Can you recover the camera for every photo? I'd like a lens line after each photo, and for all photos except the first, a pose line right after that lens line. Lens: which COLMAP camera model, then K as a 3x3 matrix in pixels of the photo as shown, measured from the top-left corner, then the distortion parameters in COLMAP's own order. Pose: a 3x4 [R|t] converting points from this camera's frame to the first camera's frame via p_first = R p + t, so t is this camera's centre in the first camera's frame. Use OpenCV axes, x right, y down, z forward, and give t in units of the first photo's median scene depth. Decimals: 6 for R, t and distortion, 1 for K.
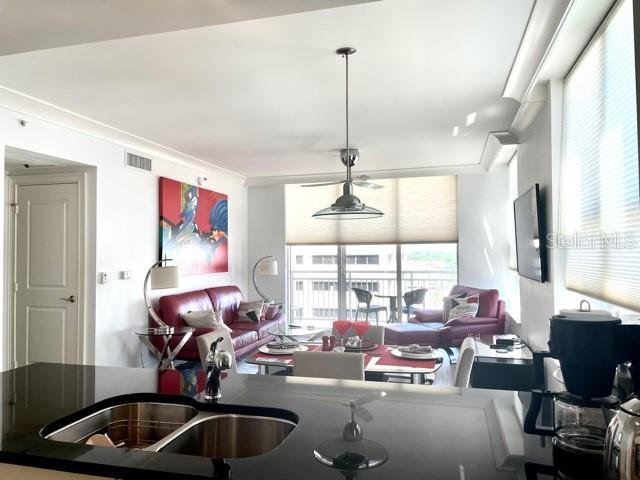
lens RADIAL K [[486.1, 0, 318.4], [0, 486.1, 238.1], [0, 0, 1]] dist [0.089684, -0.105997]
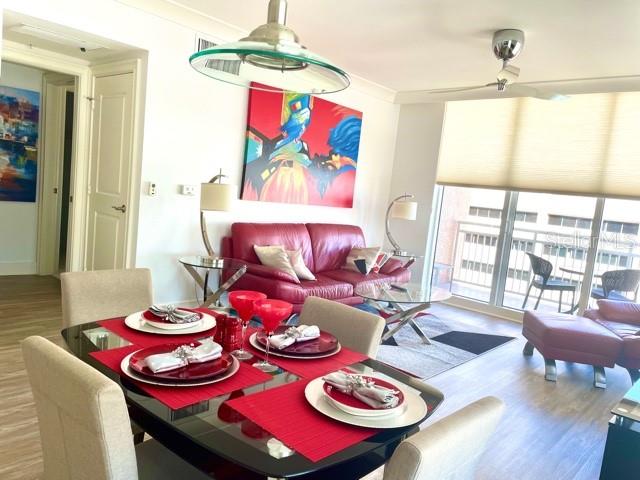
lens RADIAL K [[486.1, 0, 322.7], [0, 486.1, 243.2], [0, 0, 1]] dist [0.089684, -0.105997]
pose [[0.888595, 0.148943, -0.433837, 0.153698], [-0.096964, 0.985433, 0.139711, 0.019701], [0.448326, -0.082080, 0.890094, 0.276328]]
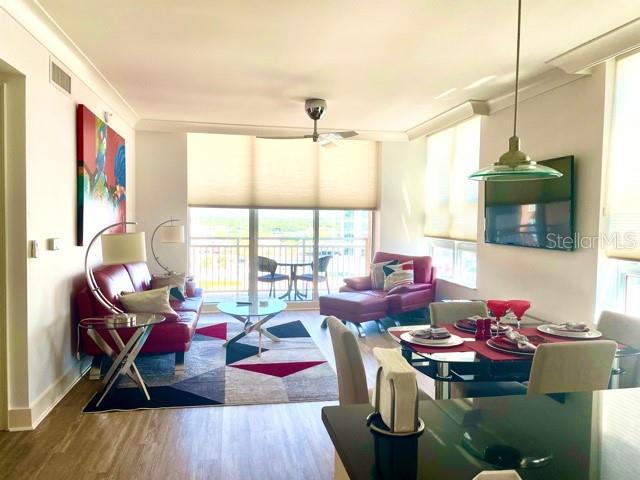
lens RADIAL K [[486.1, 0, 324.6], [0, 486.1, 238.5], [0, 0, 1]] dist [0.089684, -0.105997]
pose [[0.896320, 0.002157, 0.443402, -0.284718], [-0.034472, 0.997301, 0.064831, 0.007987], [-0.442066, -0.073394, 0.893975, 0.174726]]
